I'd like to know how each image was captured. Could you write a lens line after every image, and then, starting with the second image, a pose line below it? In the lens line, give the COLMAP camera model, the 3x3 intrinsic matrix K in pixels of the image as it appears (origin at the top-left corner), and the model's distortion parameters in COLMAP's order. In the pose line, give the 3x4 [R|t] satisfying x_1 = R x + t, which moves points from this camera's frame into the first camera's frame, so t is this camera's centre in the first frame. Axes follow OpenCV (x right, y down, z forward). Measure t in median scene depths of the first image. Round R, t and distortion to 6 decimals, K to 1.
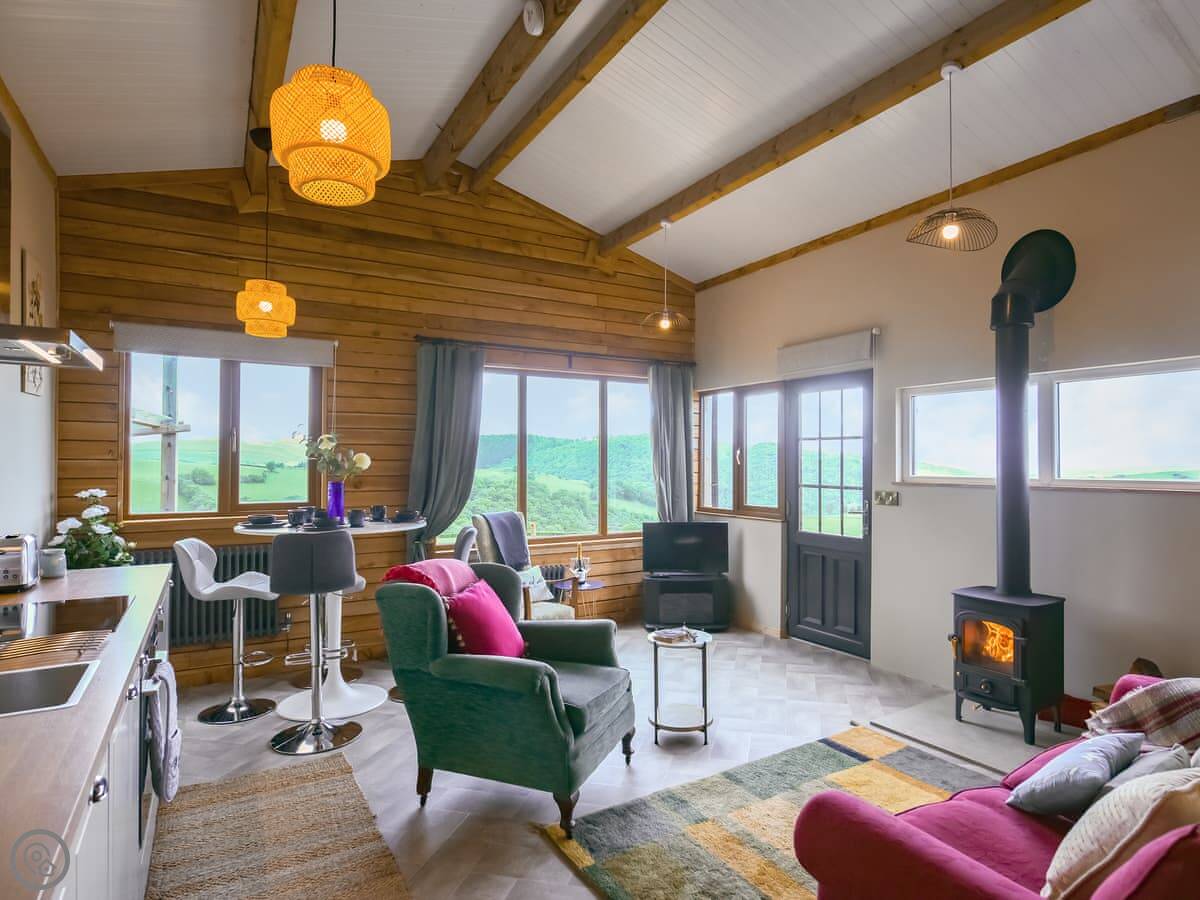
lens RADIAL K [[637.8, 0, 600.8], [0, 637.8, 455.3], [0, 0, 1]] dist [-0.002095, -0.000009]
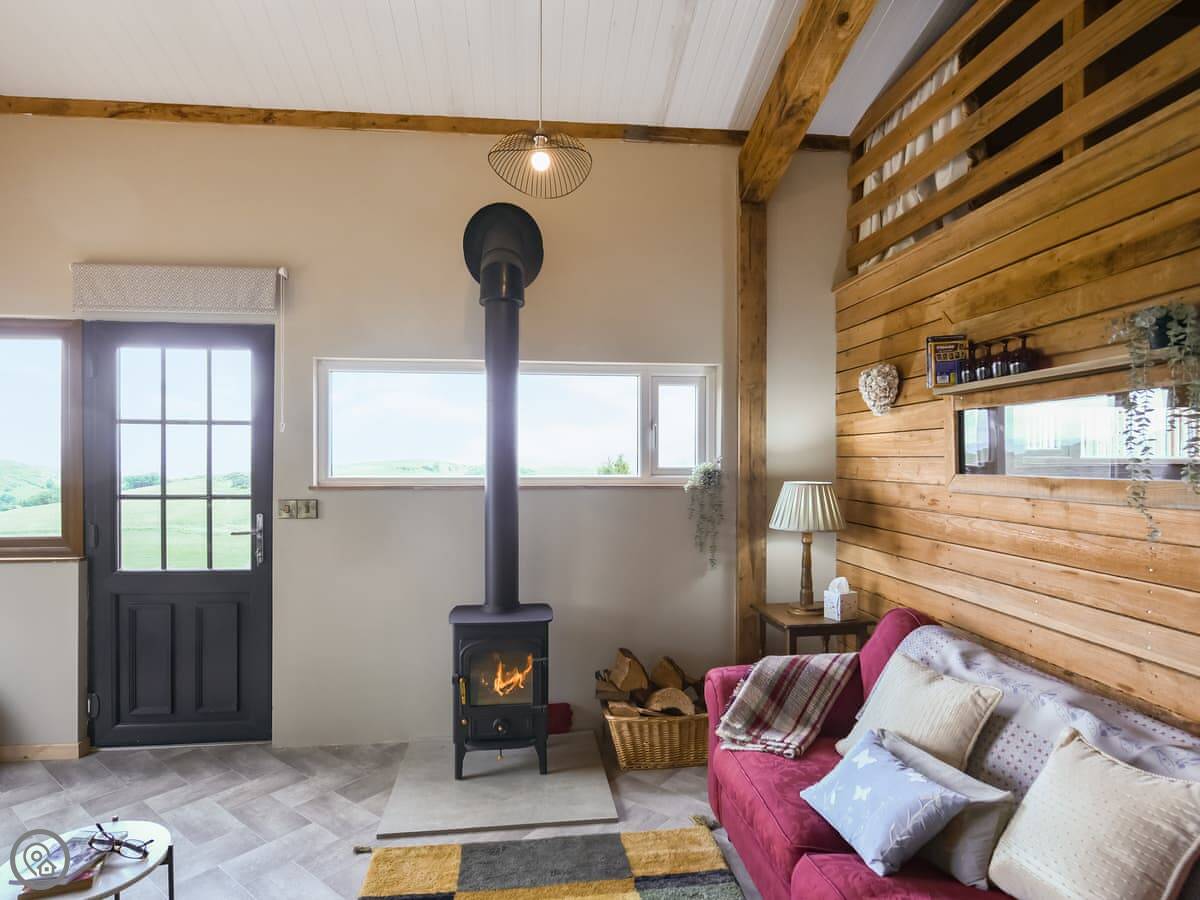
lens RADIAL K [[682.9, 0, 598.5], [0, 682.9, 464.9], [0, 0, 1]] dist [-0.001199, -0.001070]
pose [[0.410002, -0.005651, 0.912067, -0.116475], [-0.010117, 0.999891, 0.010743, 0.005941], [-0.912029, -0.013632, 0.409900, 0.378095]]
